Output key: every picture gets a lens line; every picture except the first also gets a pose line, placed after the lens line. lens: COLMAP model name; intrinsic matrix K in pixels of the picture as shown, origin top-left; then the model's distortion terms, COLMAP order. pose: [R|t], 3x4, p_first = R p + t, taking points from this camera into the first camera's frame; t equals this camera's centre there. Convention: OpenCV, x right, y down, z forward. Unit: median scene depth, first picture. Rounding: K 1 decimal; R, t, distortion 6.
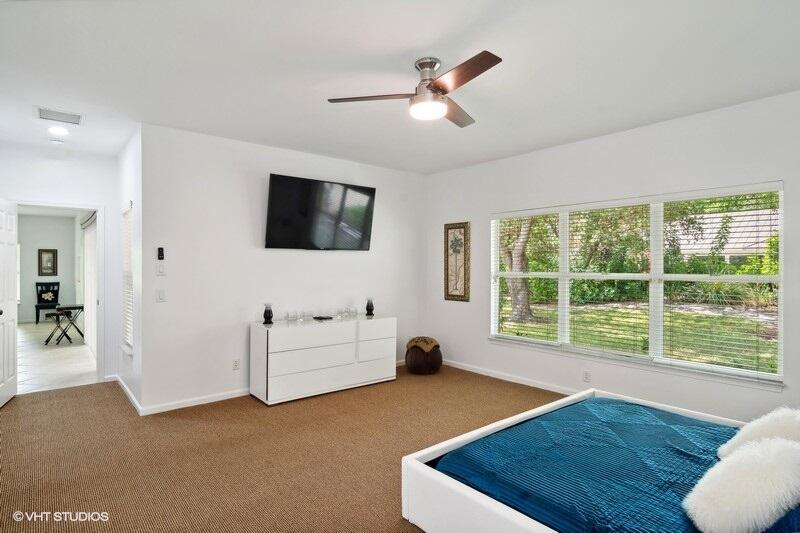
lens RADIAL K [[428.2, 0, 401.3], [0, 428.2, 269.0], [0, 0, 1]] dist [-0.003516, 0.001932]
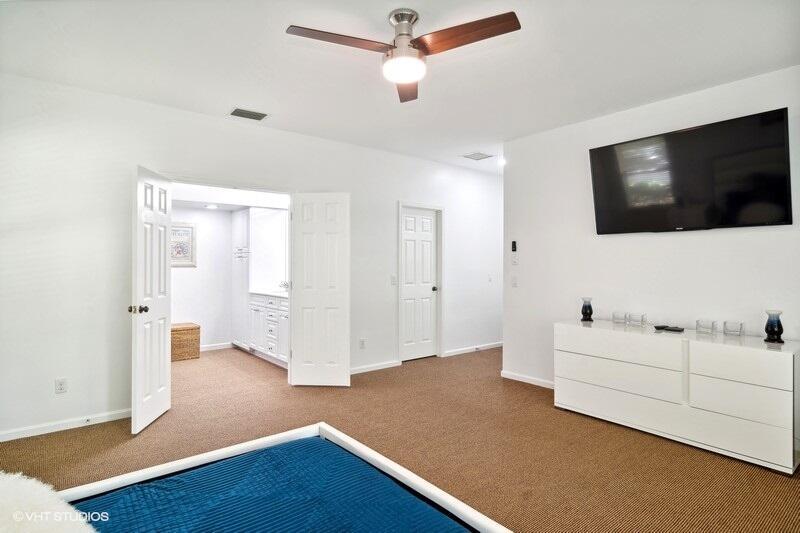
lens RADIAL K [[428.2, 0, 394.4], [0, 428.2, 261.6], [0, 0, 1]] dist [-0.003516, 0.001932]
pose [[-0.026284, -0.006768, -0.999632, 0.594818], [-0.003251, 0.999972, -0.006685, 0.014357], [0.999649, 0.003075, -0.026306, 0.652306]]
